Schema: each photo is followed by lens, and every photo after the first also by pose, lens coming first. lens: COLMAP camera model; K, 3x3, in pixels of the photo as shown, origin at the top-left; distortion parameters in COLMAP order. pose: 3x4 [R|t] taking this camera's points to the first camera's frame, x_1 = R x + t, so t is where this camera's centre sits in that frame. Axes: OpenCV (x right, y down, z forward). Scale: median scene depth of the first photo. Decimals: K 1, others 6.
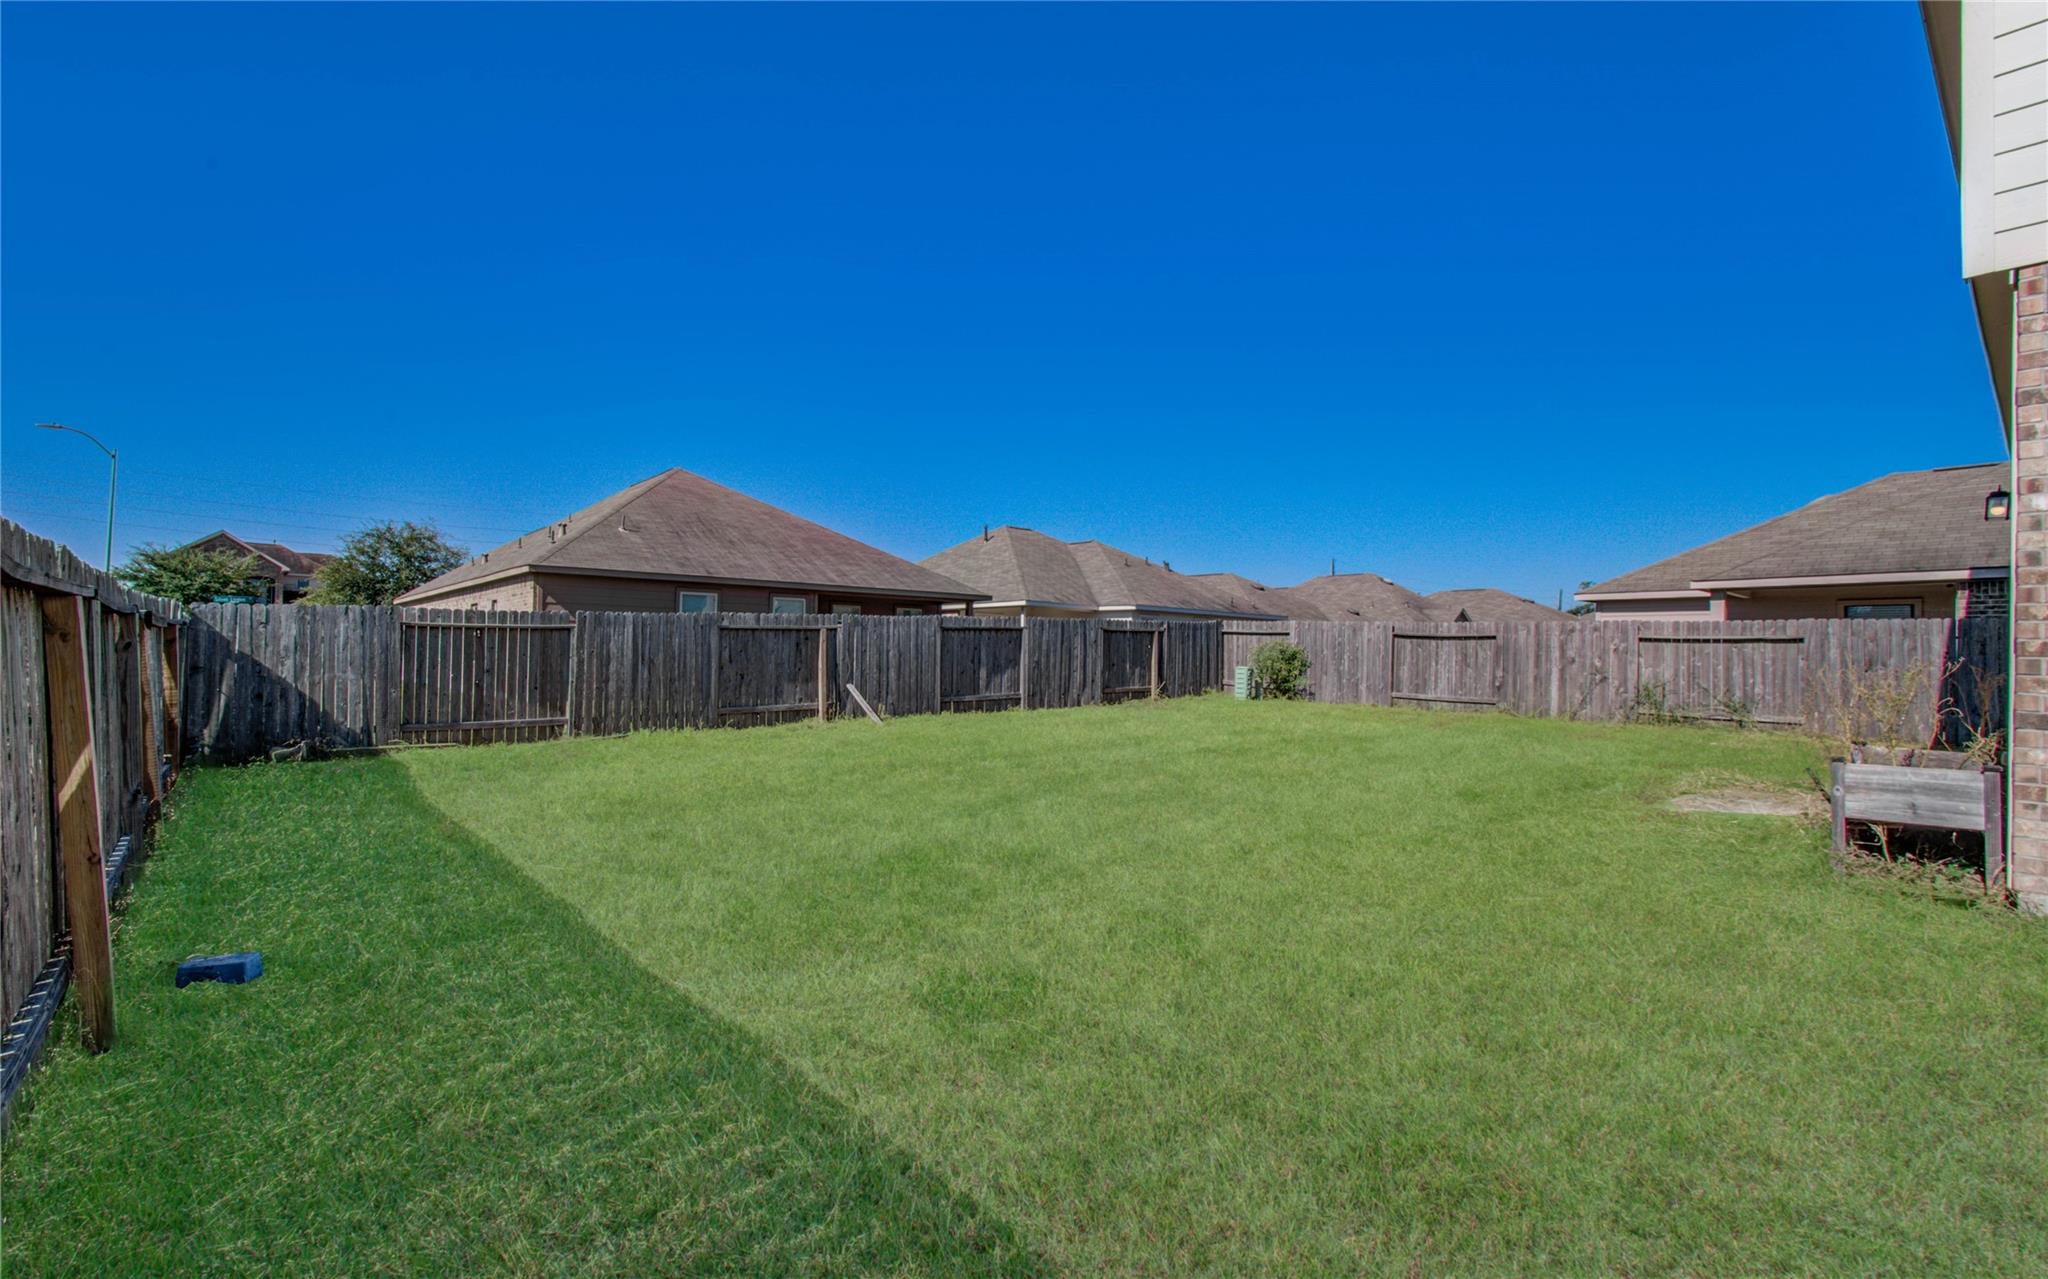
lens RADIAL K [[906.2, 0, 1026.8], [0, 906.2, 666.4], [0, 0, 1]] dist [-0.085370, 0.056415]
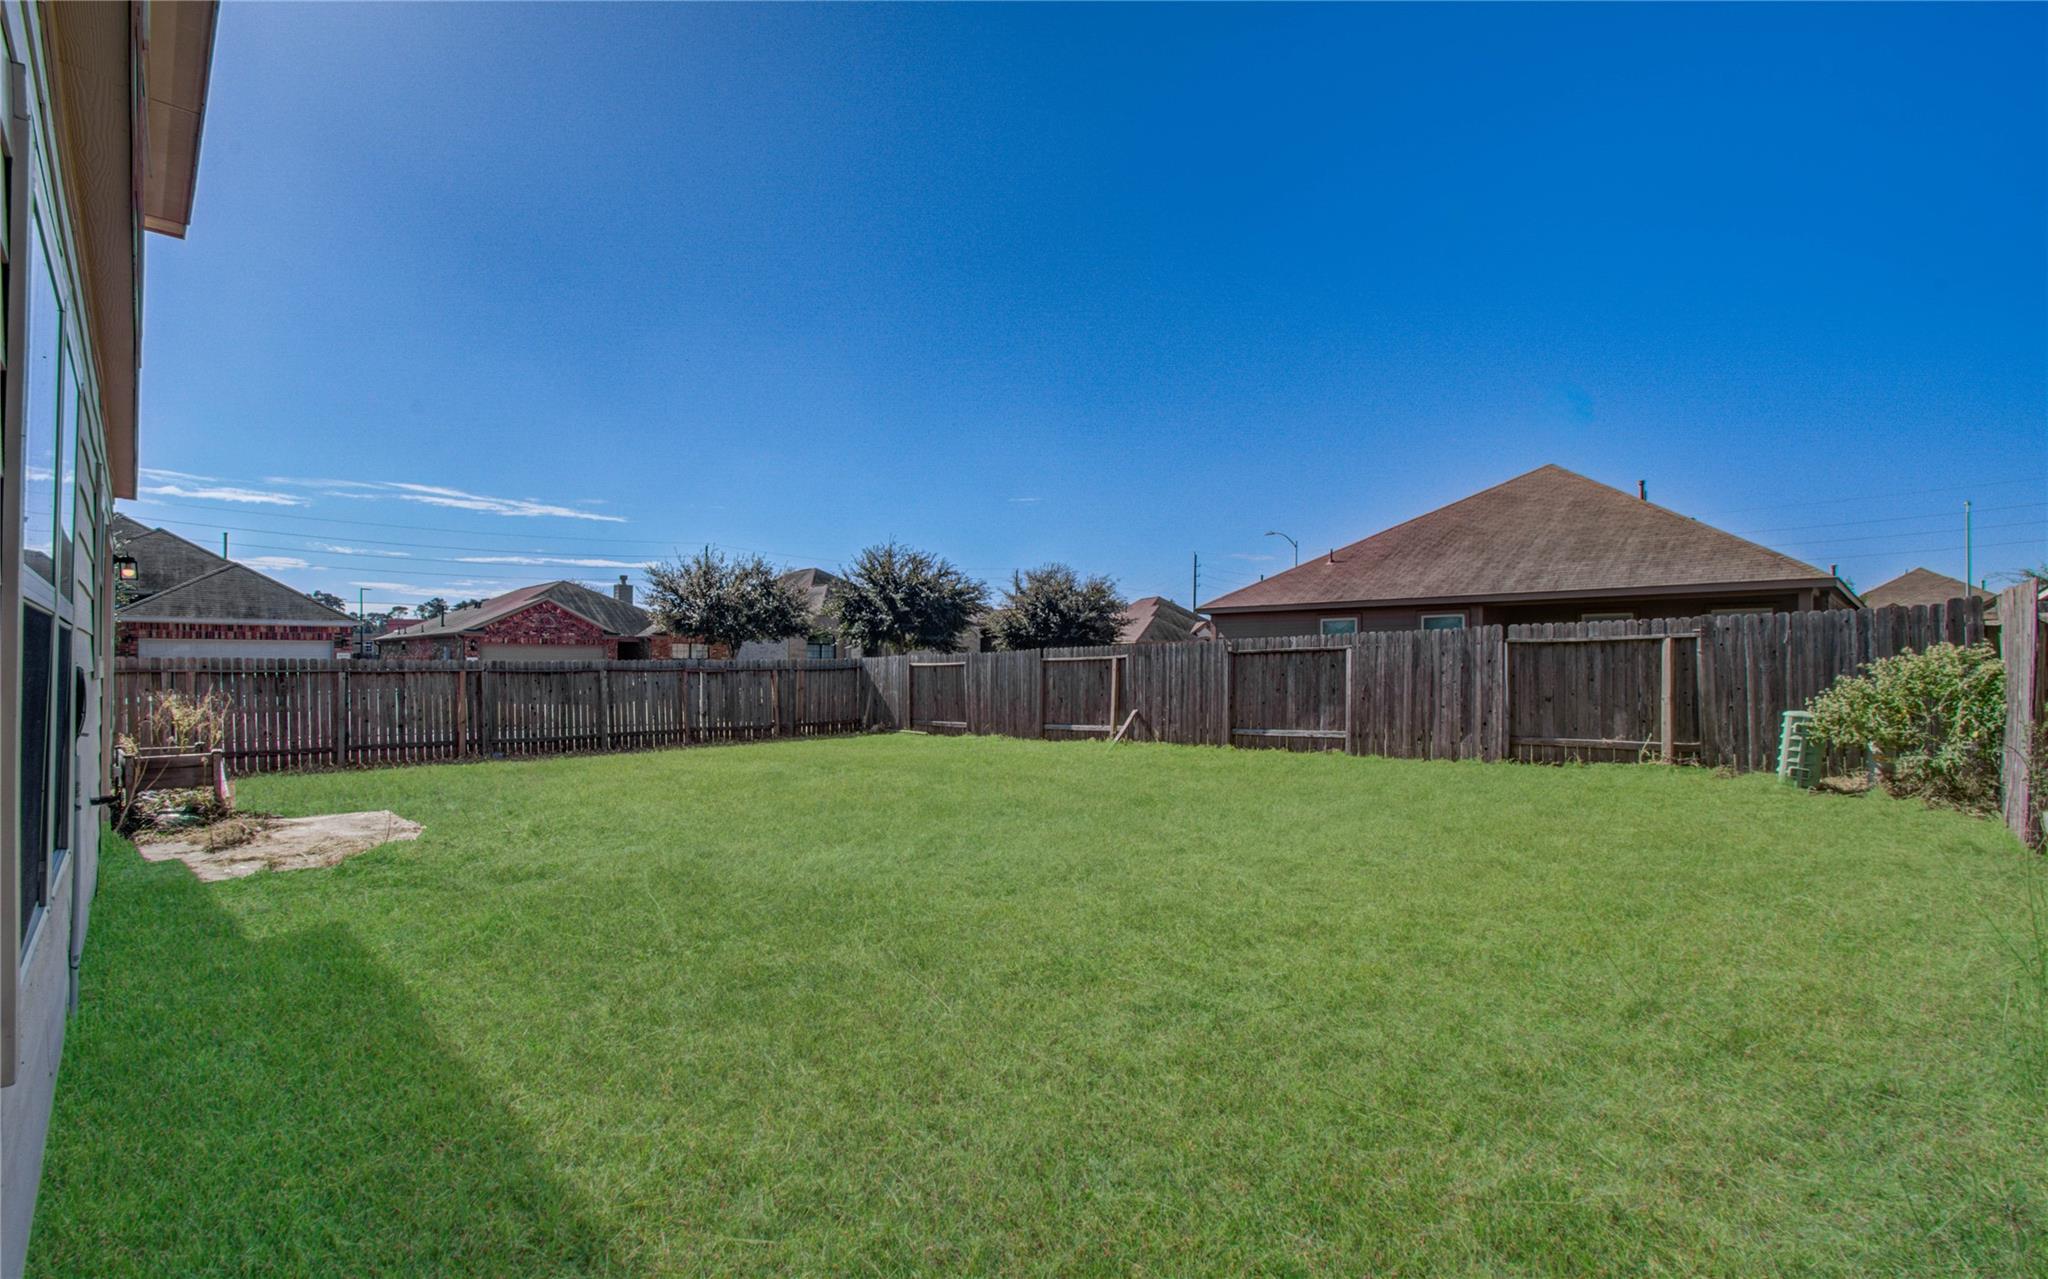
lens RADIAL K [[906.2, 0, 1026.8], [0, 906.2, 666.4], [0, 0, 1]] dist [-0.085370, 0.056415]
pose [[0.070914, -0.014188, -0.997382, 0.719605], [-0.007984, 0.999859, -0.014791, -0.012898], [0.997450, 0.009012, 0.070790, 0.675990]]
